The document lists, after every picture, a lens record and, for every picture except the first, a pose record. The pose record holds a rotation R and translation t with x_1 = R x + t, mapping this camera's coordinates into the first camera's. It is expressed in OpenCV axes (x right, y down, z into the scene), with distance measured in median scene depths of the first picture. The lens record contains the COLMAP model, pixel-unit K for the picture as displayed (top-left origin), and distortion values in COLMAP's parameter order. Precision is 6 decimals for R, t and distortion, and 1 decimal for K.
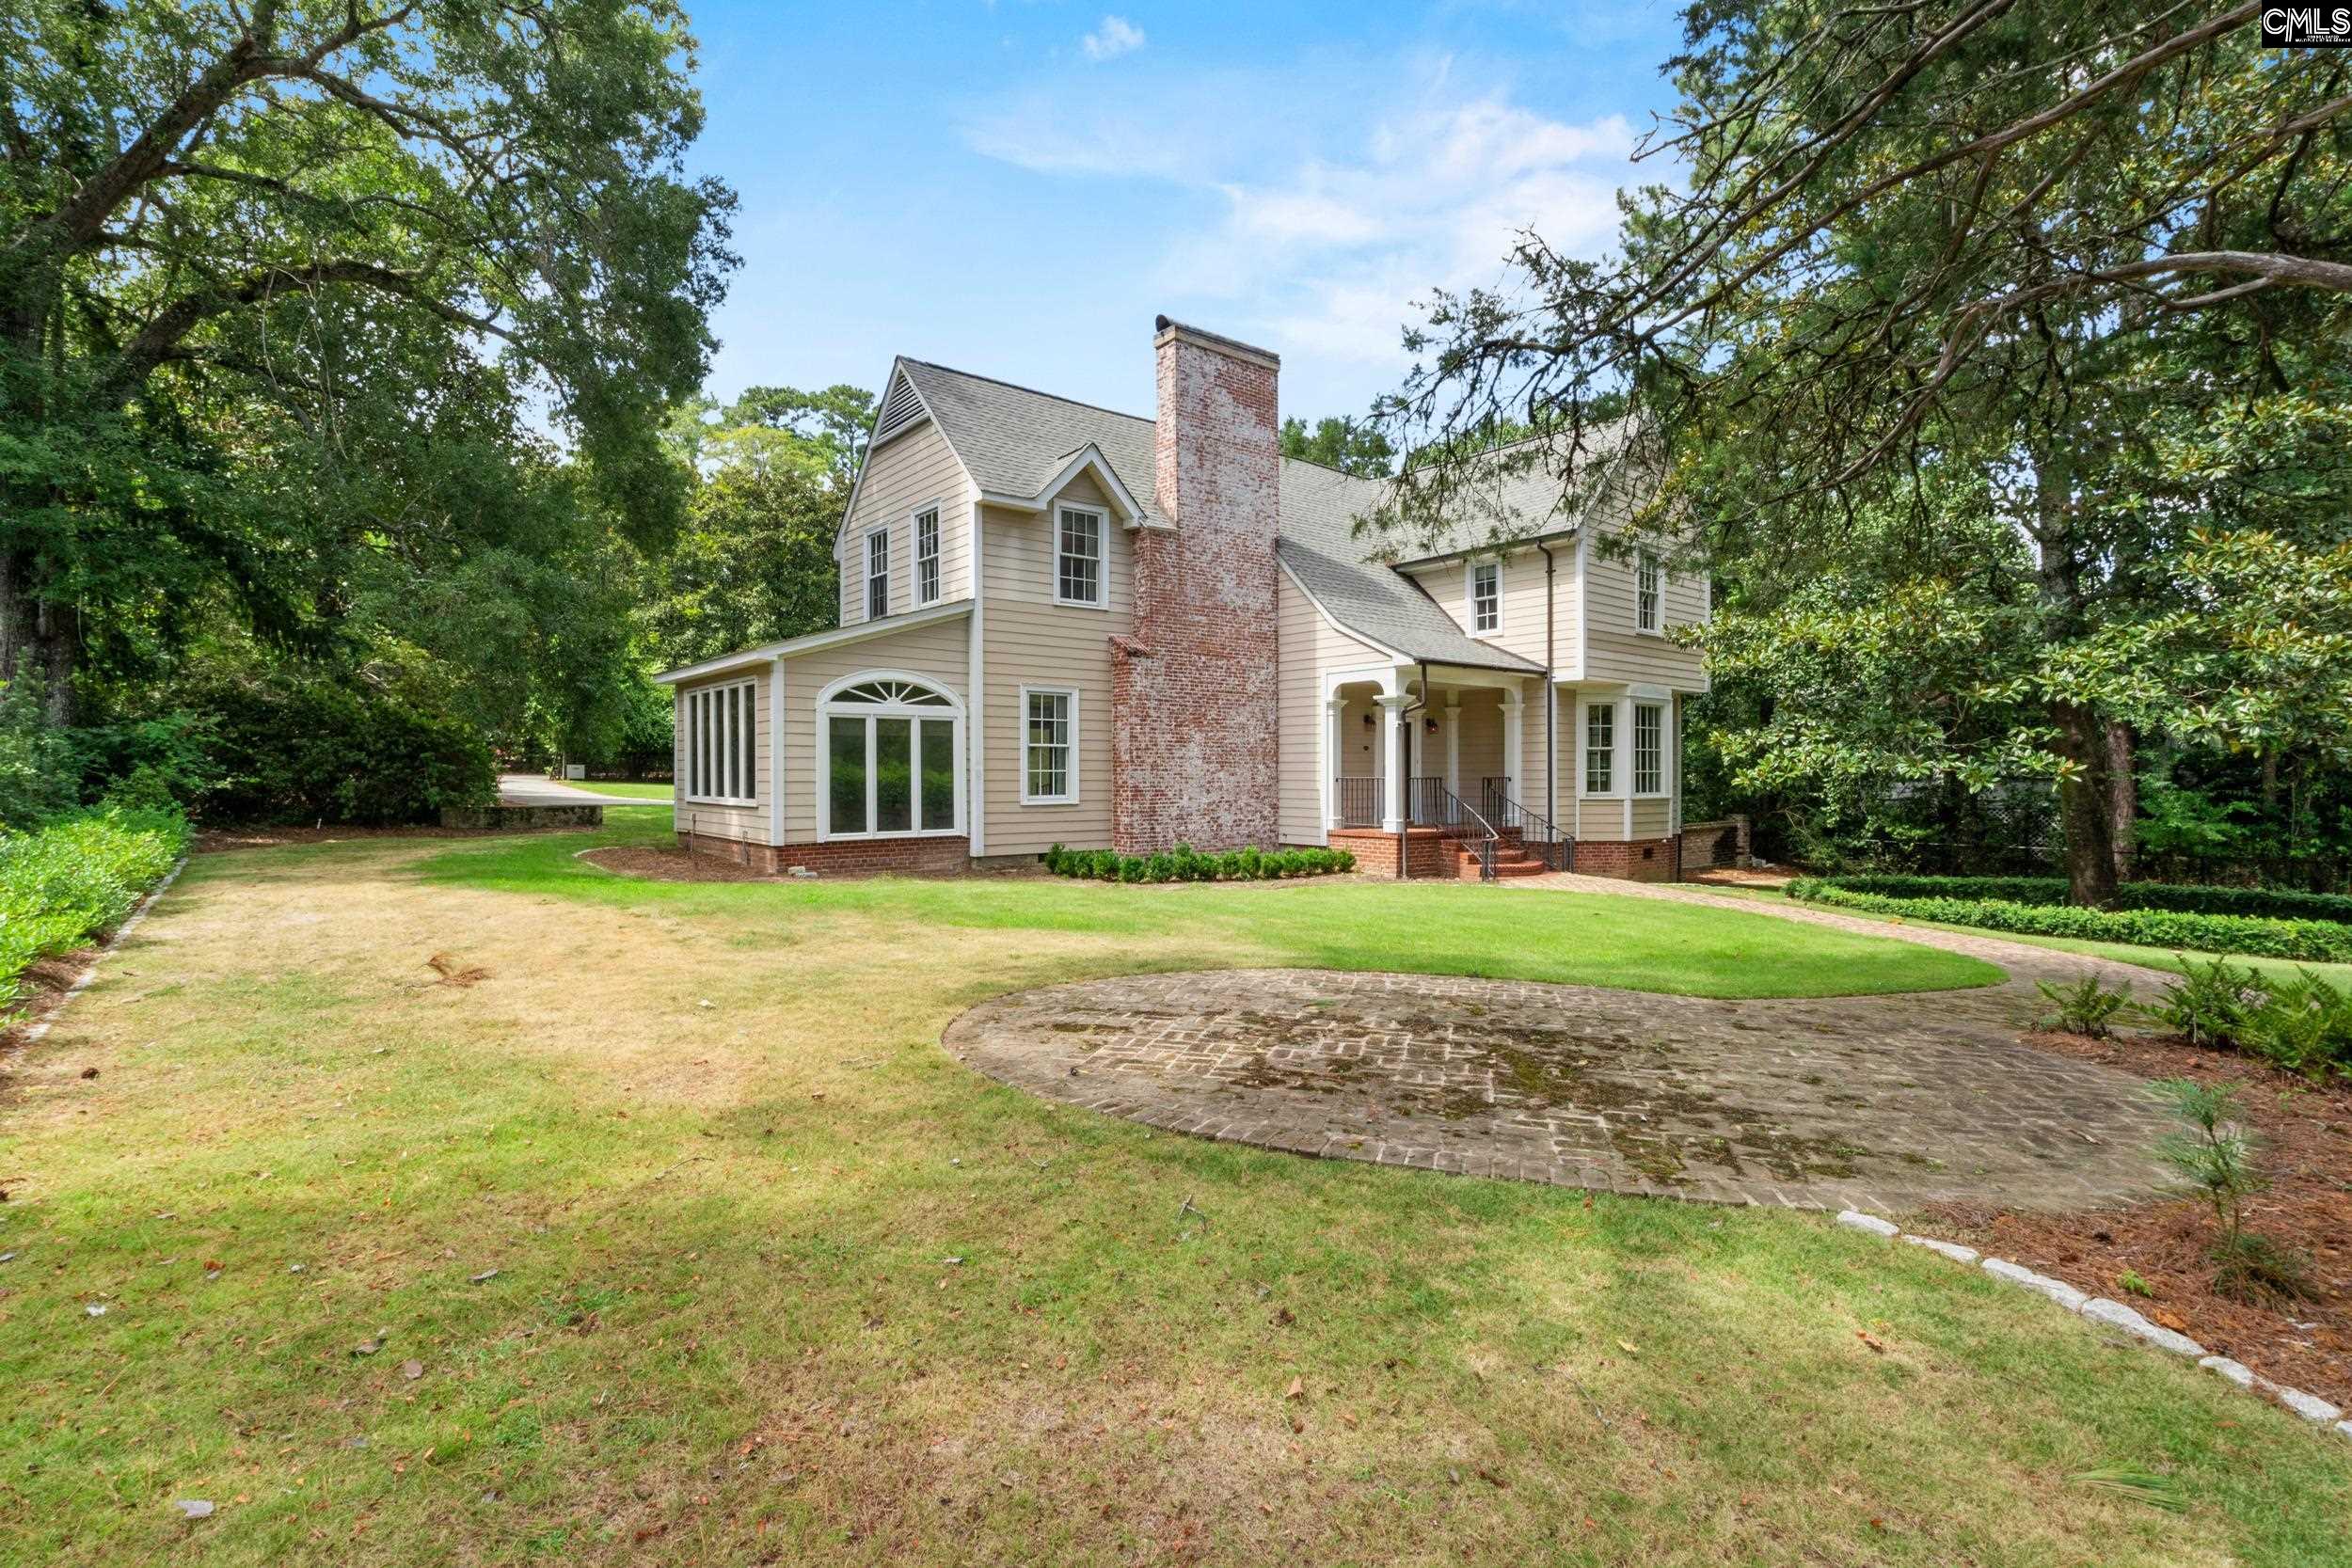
lens RADIAL K [[1082.7, 0, 1183.9], [0, 1082.7, 778.9], [0, 0, 1]] dist [-0.002986, 0.000109]
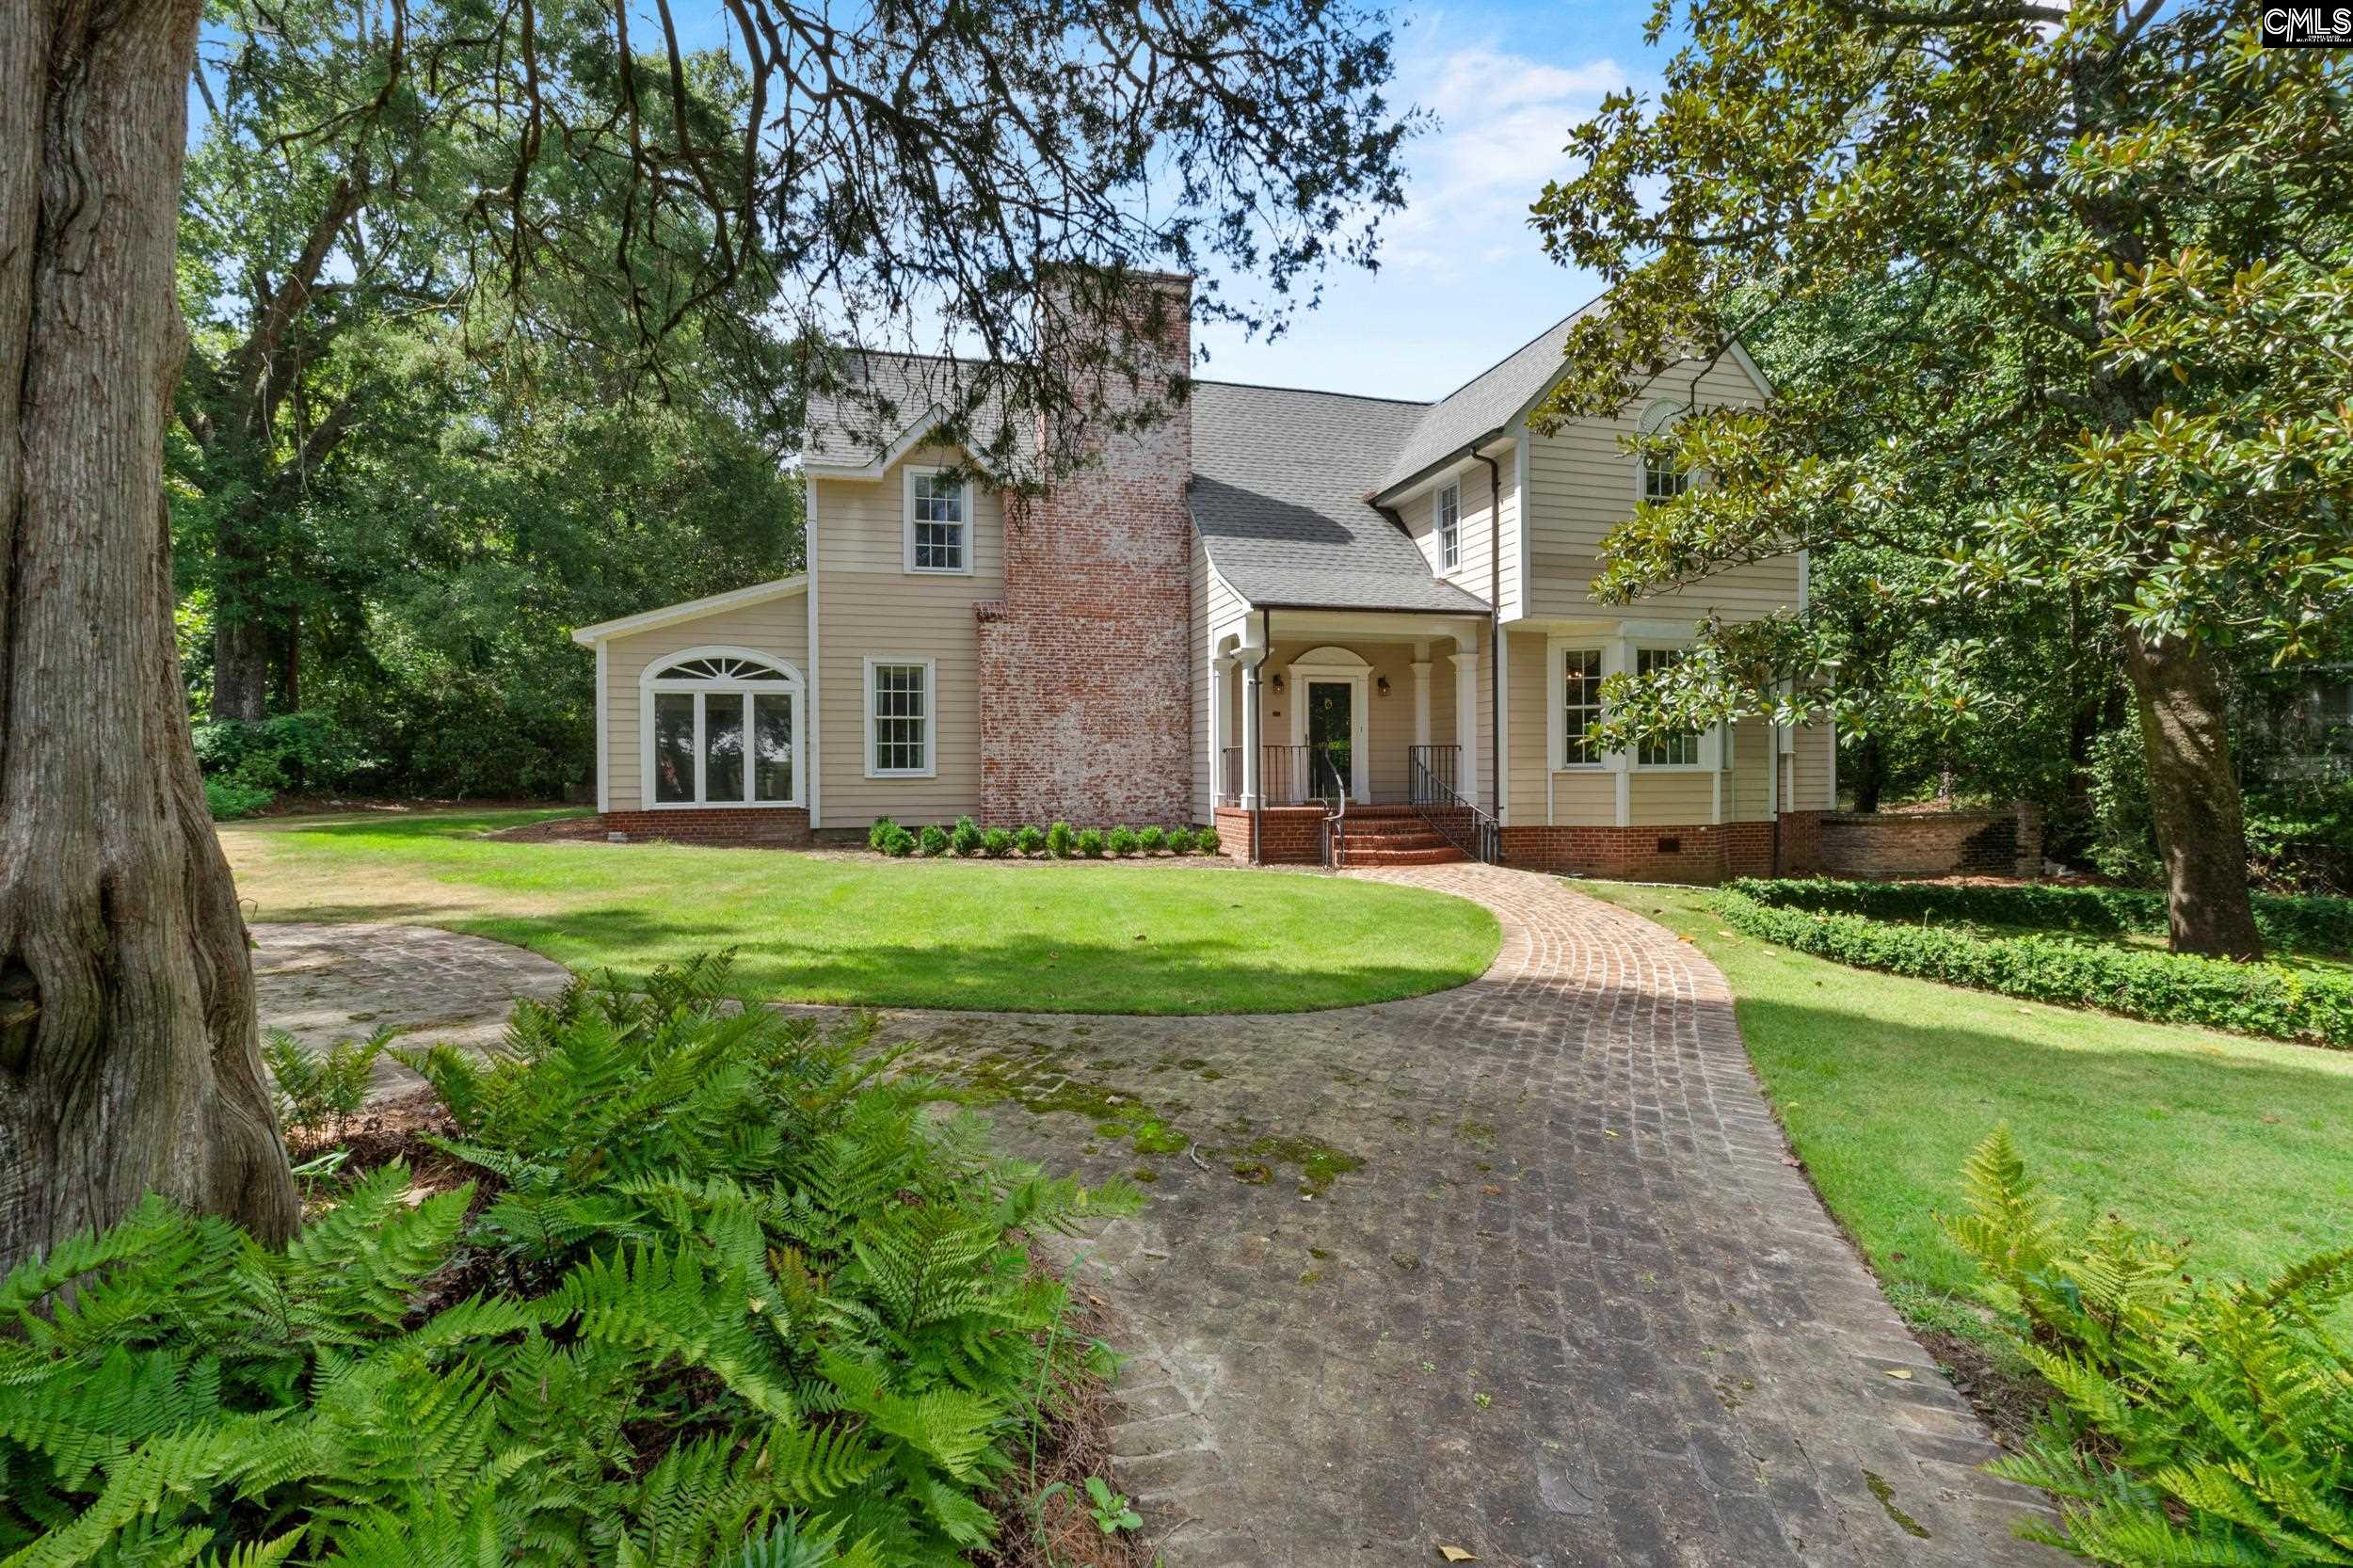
lens RADIAL K [[1083.2, 0, 1186.2], [0, 1083.2, 781.3], [0, 0, 1]] dist [-0.002986, 0.000109]
pose [[0.915154, -0.002464, -0.403097, 0.507377], [0.005077, 0.999972, 0.005414, 0.022777], [0.403073, -0.007001, 0.915141, 0.202978]]
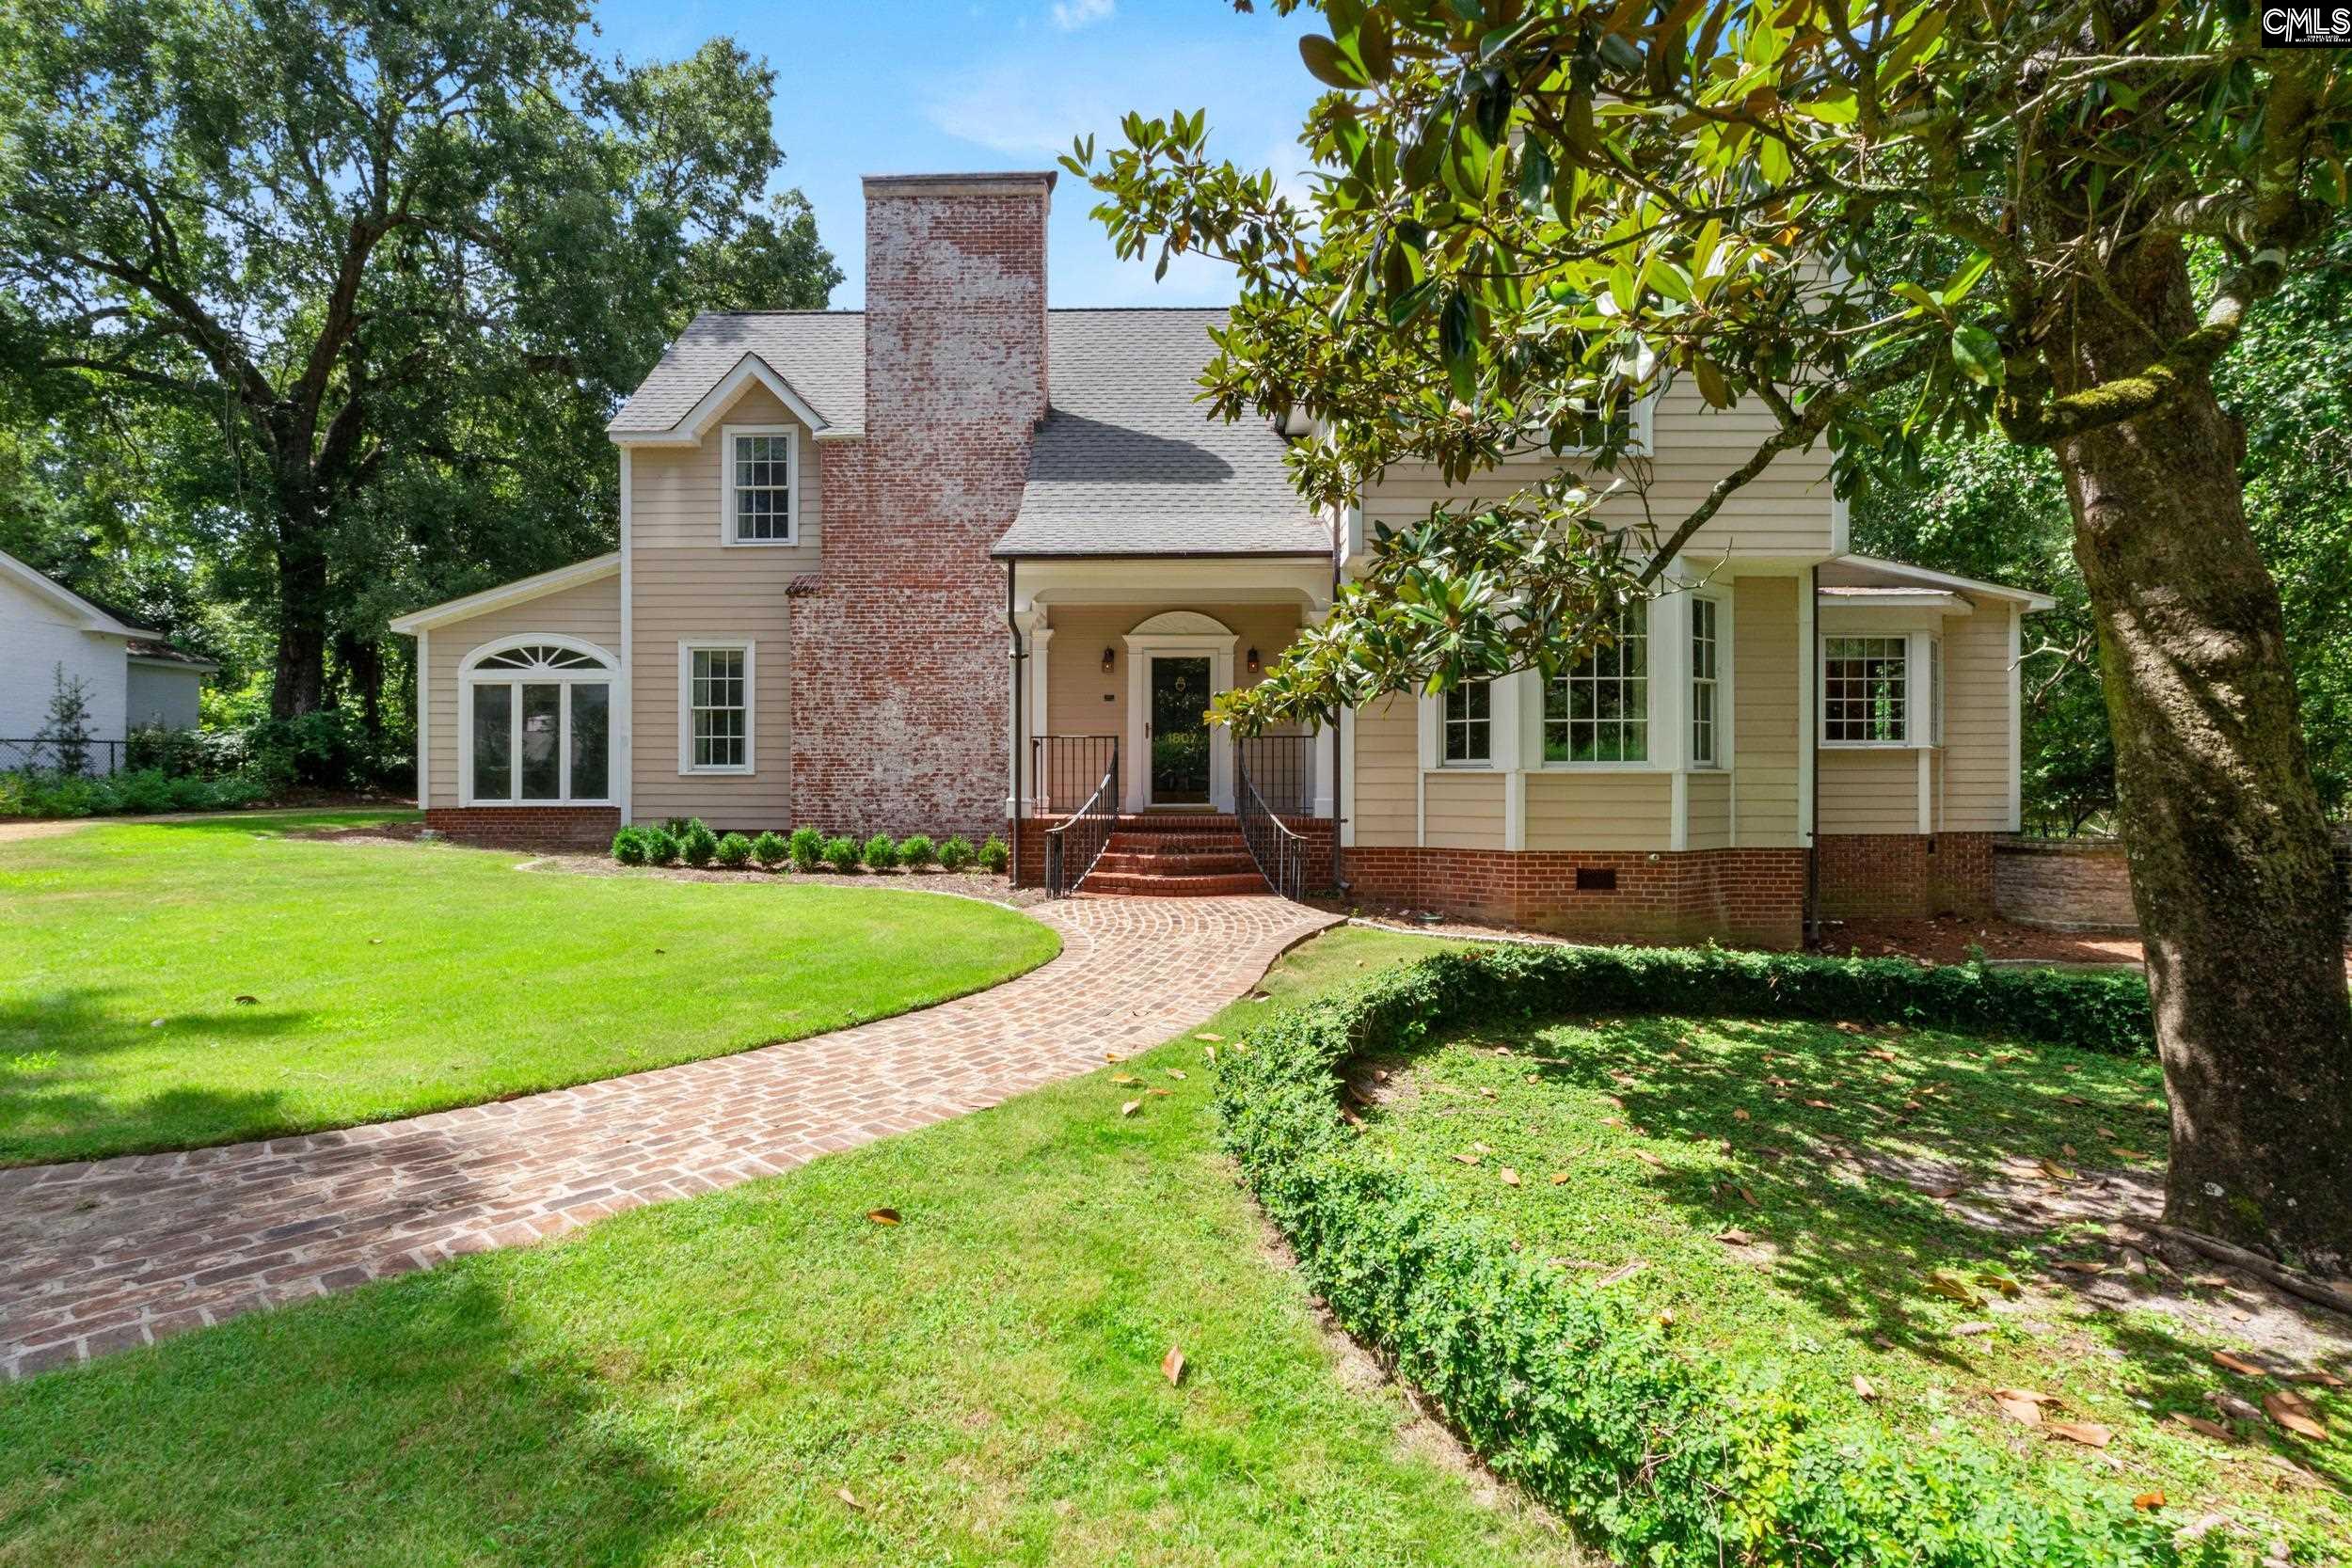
lens RADIAL K [[1082.7, 0, 1177.4], [0, 1082.7, 782.2], [0, 0, 1]] dist [-0.002986, 0.000109]
pose [[0.766613, 0.003369, -0.642101, 0.723745], [-0.001931, 0.999994, 0.002942, 0.025993], [0.642107, -0.001015, 0.766614, 0.562460]]
